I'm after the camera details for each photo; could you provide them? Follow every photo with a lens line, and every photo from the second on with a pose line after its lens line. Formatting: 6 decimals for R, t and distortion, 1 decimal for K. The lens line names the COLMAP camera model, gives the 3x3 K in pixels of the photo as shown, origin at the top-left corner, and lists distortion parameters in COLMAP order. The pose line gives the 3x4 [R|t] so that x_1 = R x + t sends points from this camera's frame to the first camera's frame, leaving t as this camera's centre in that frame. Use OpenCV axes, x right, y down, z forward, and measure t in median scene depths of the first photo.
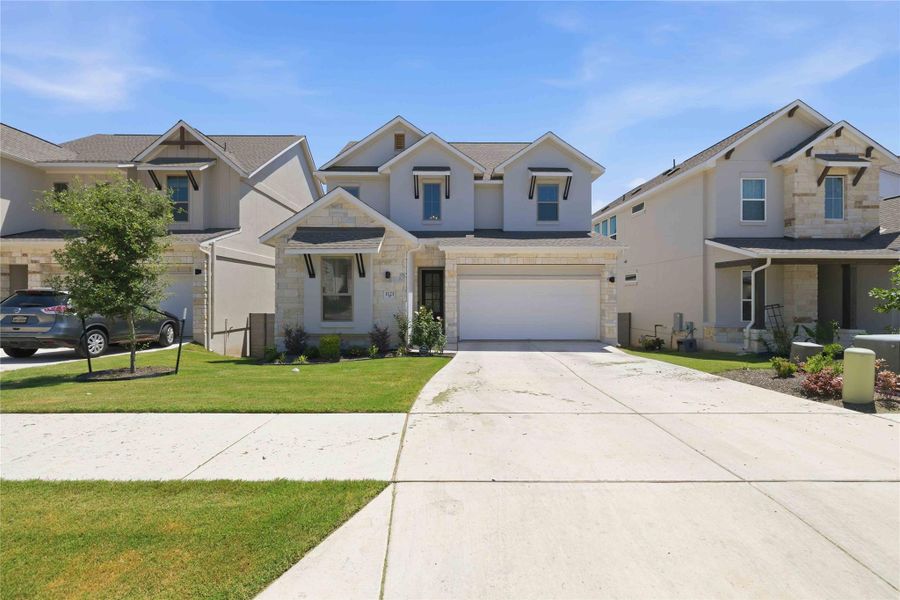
lens RADIAL K [[384.2, 0, 450.0], [0, 384.2, 300.0], [0, 0, 1]] dist [0.001270, 0.000158]
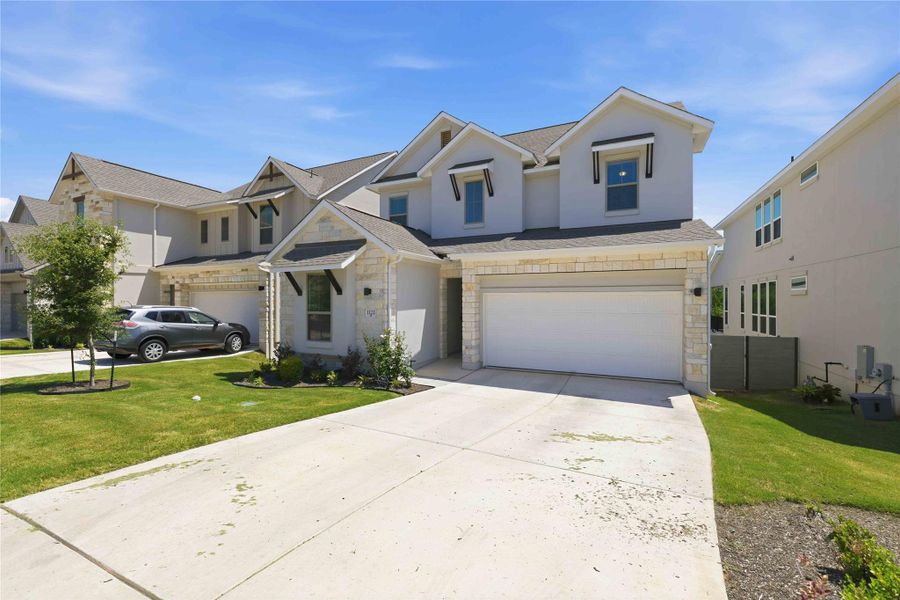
lens RADIAL K [[379.3, 0, 448.5], [0, 379.3, 303.8], [0, 0, 1]] dist [0.002351, 0.000228]
pose [[0.895347, 0.005275, -0.445339, 0.327566], [-0.004262, 0.999986, 0.003275, -0.032874], [0.445350, -0.001034, 0.895356, 0.238209]]
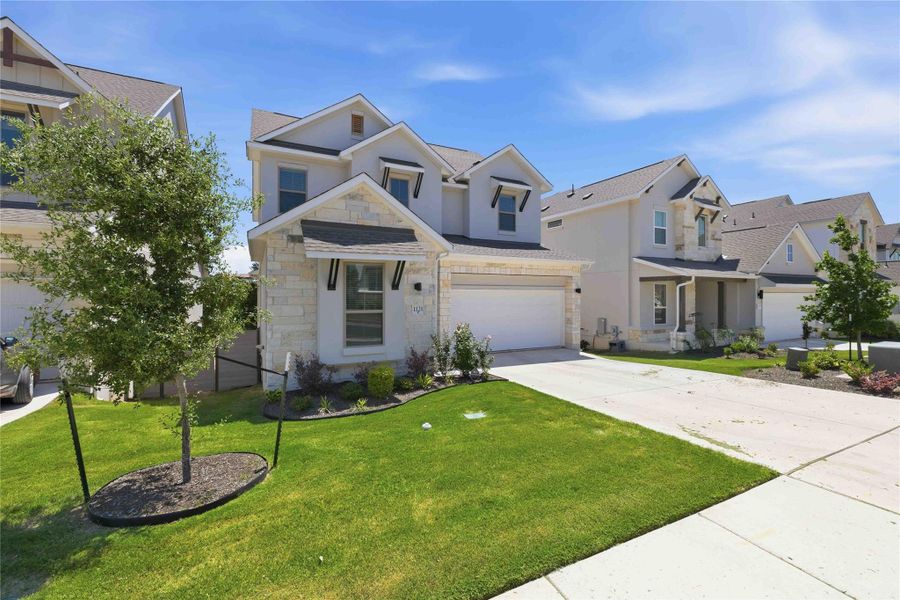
lens RADIAL K [[379.6, 0, 450.0], [0, 379.6, 300.0], [0, 0, 1]] dist [0.000347, 0.000072]
pose [[0.899273, -0.004788, 0.437361, -0.375799], [0.002928, 0.999984, 0.004927, -0.032816], [-0.437377, -0.003150, 0.899273, 0.185988]]
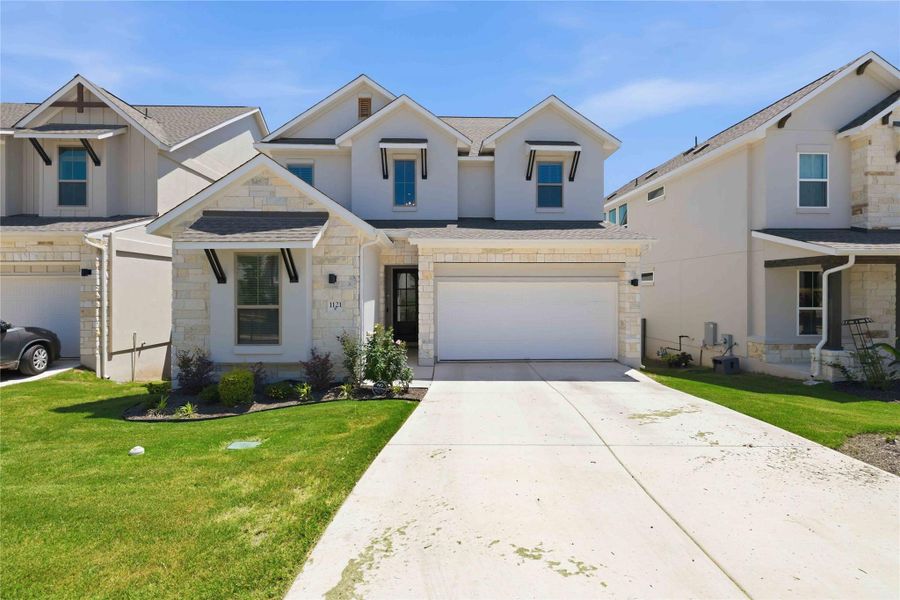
lens RADIAL K [[389.7, 0, 449.8], [0, 389.7, 294.8], [0, 0, 1]] dist [0.002327, 0.000174]
pose [[0.999795, -0.000875, 0.020237, 0.034066], [0.000836, 0.999998, 0.001934, -0.029743], [-0.020238, -0.001917, 0.999793, 0.221872]]
